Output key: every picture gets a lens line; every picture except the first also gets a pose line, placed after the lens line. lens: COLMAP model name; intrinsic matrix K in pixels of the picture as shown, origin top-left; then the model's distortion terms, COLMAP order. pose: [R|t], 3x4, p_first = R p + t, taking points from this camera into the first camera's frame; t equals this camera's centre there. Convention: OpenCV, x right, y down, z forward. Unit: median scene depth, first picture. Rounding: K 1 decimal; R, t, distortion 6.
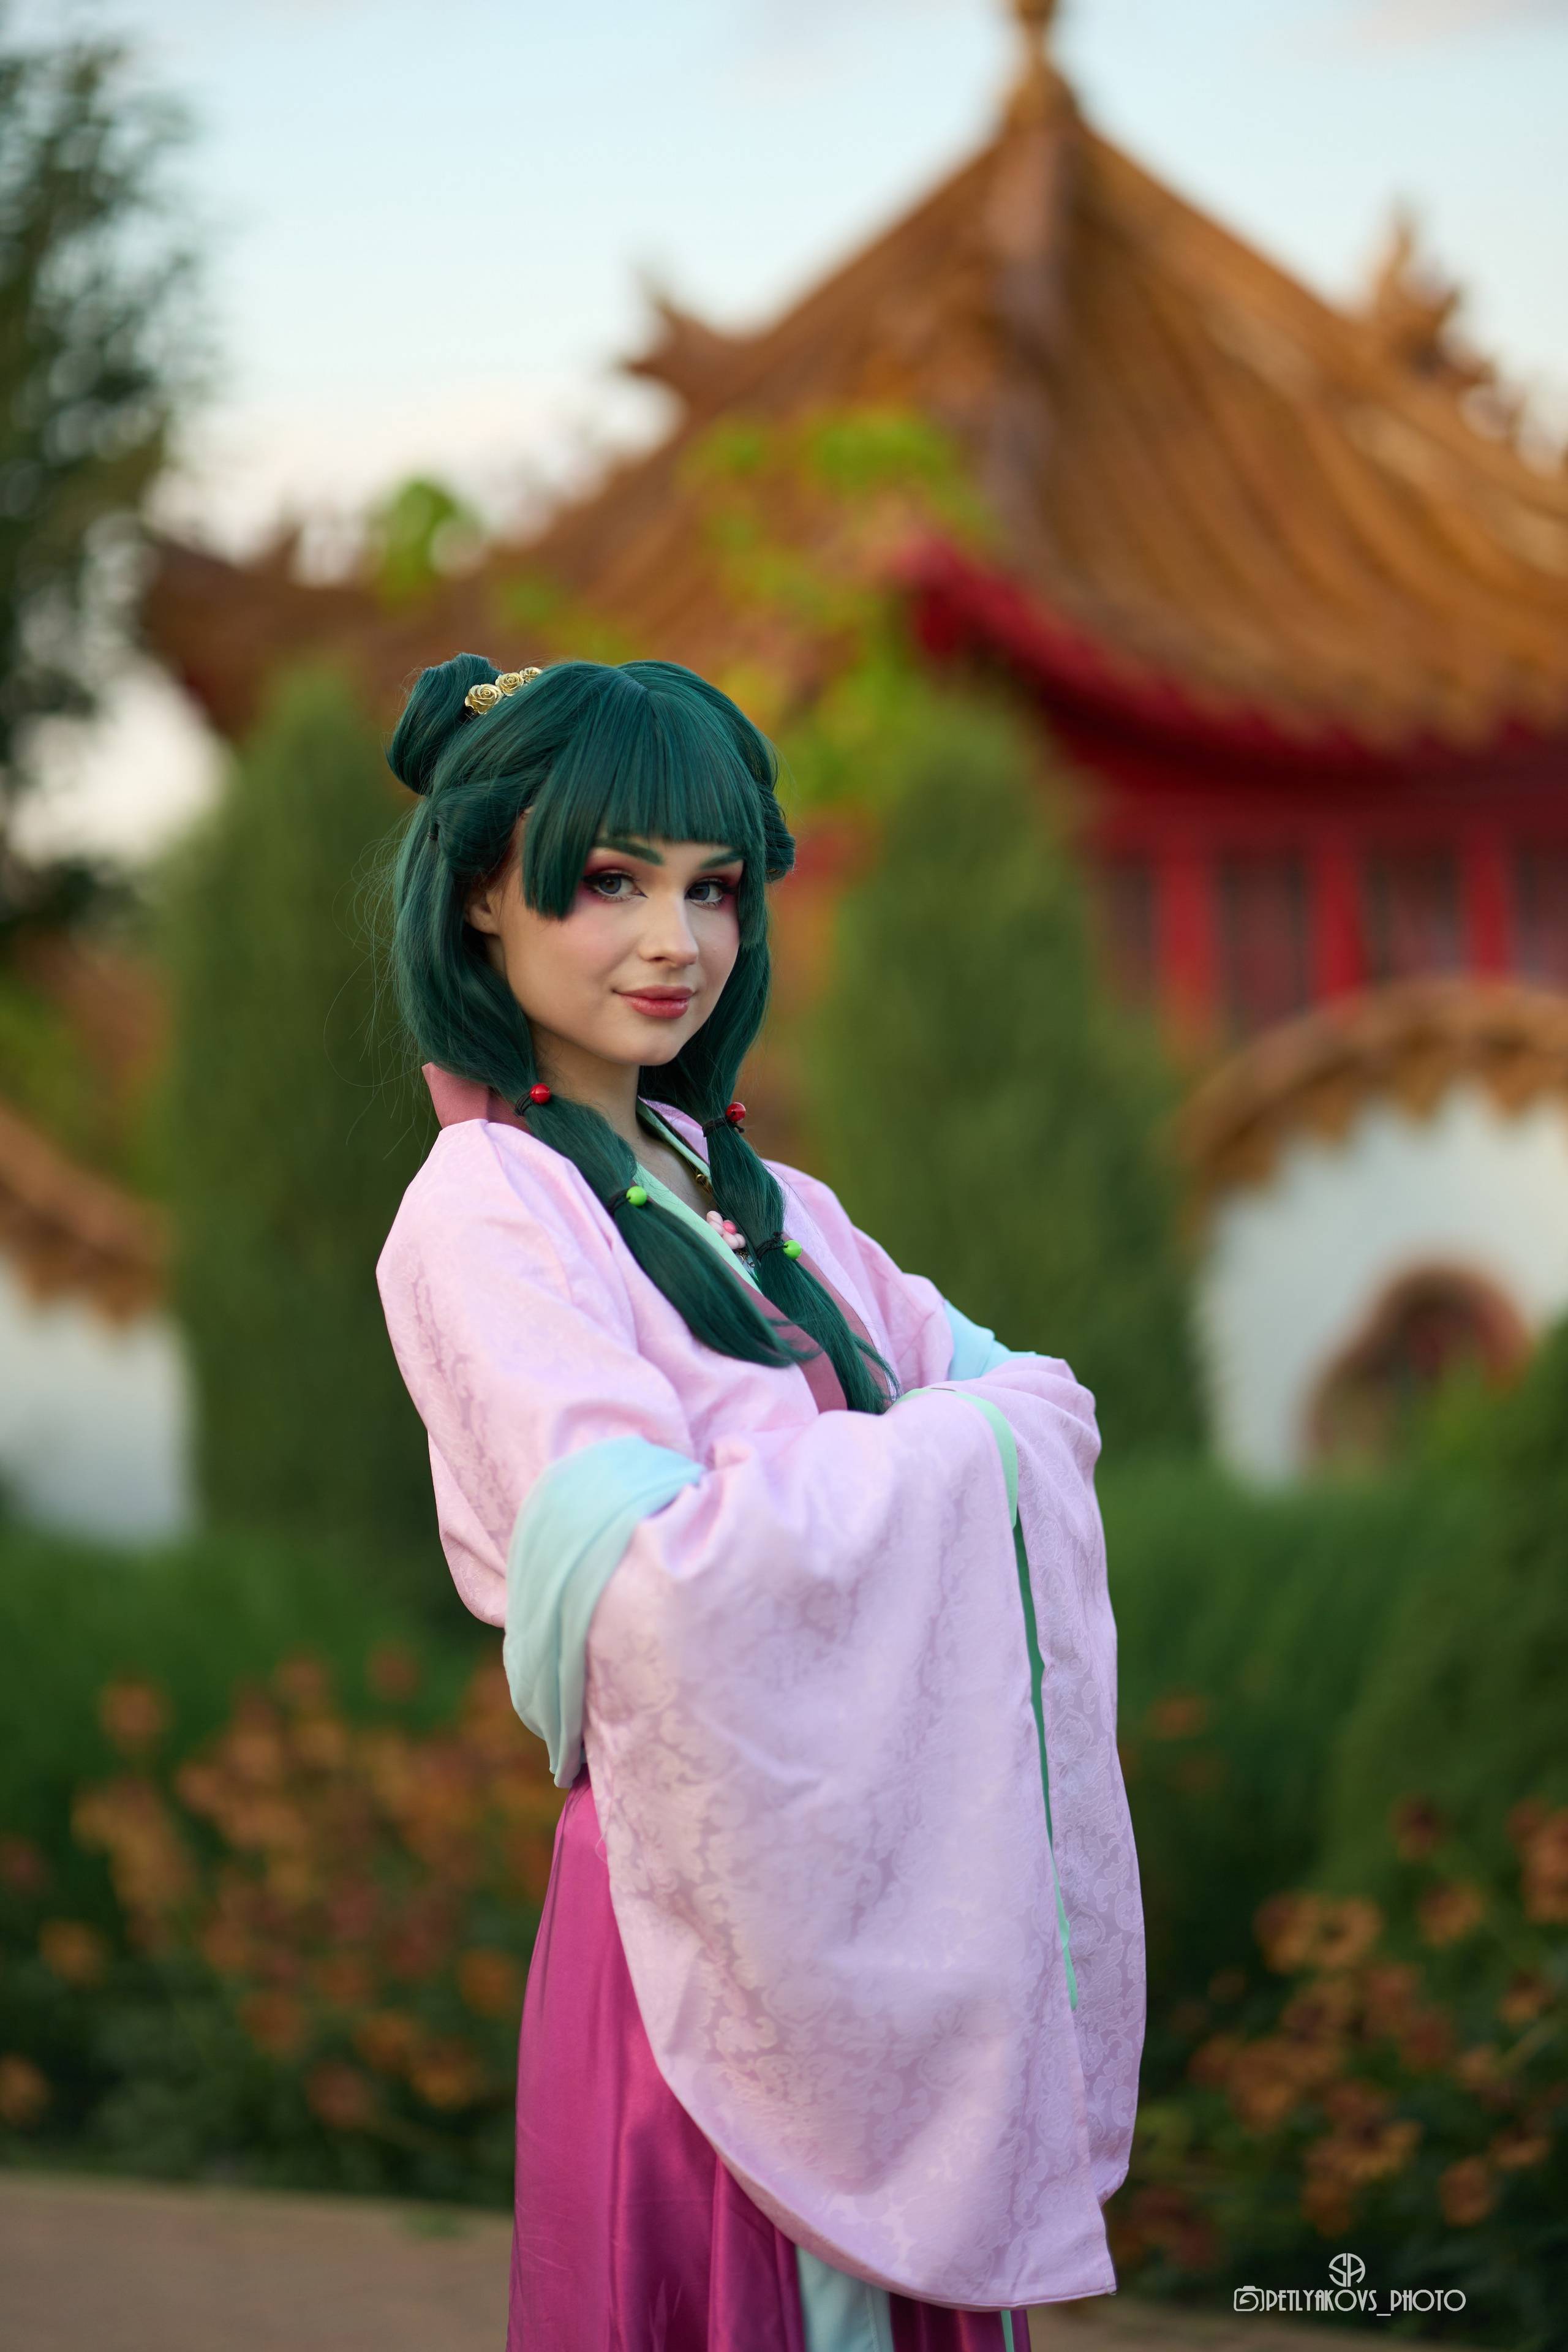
lens RADIAL K [[6659.7, 0, 784.9], [0, 6659.7, 1082.8], [0, 0, 1]] dist [0.515031, -1.072741]
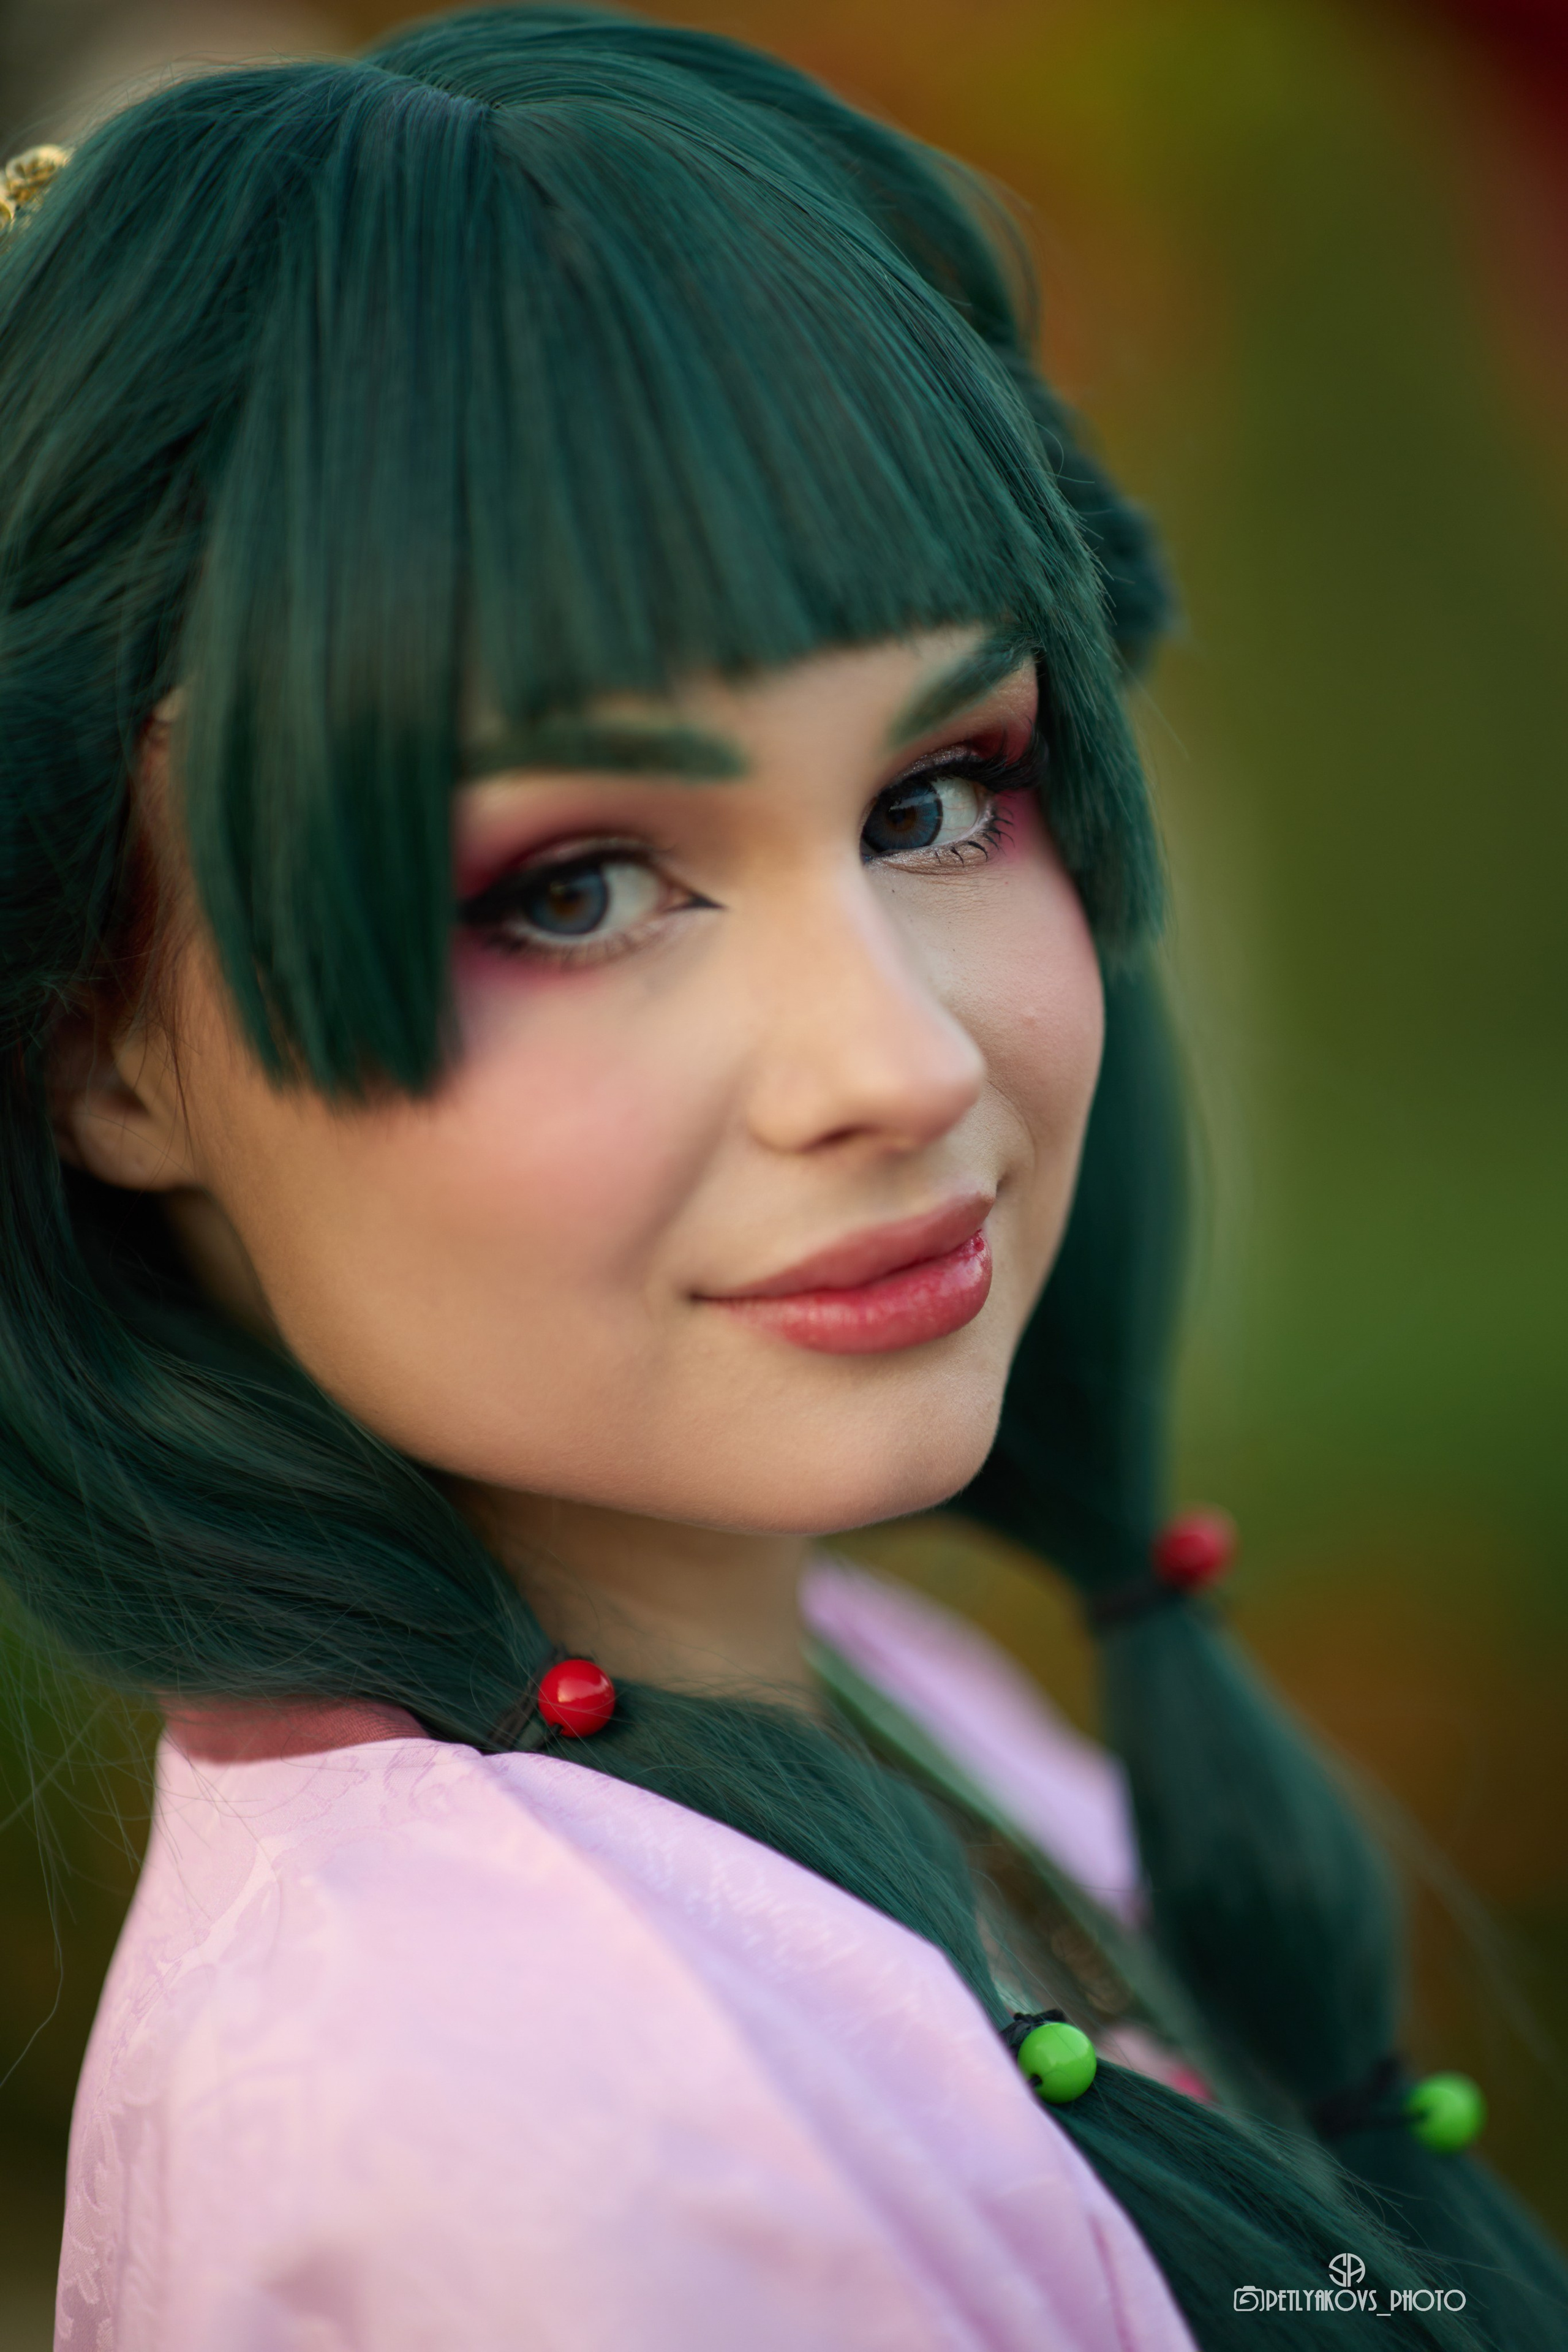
lens RADIAL K [[6659.7, 0, 784.9], [0, 6659.7, 1082.8], [0, 0, 1]] dist [0.515031, -1.072741]
pose [[0.960159, -0.279421, -0.004260, -0.019100], [0.278921, 0.957276, 0.076331, -0.040035], [-0.017250, -0.074478, 0.997073, 0.746601]]
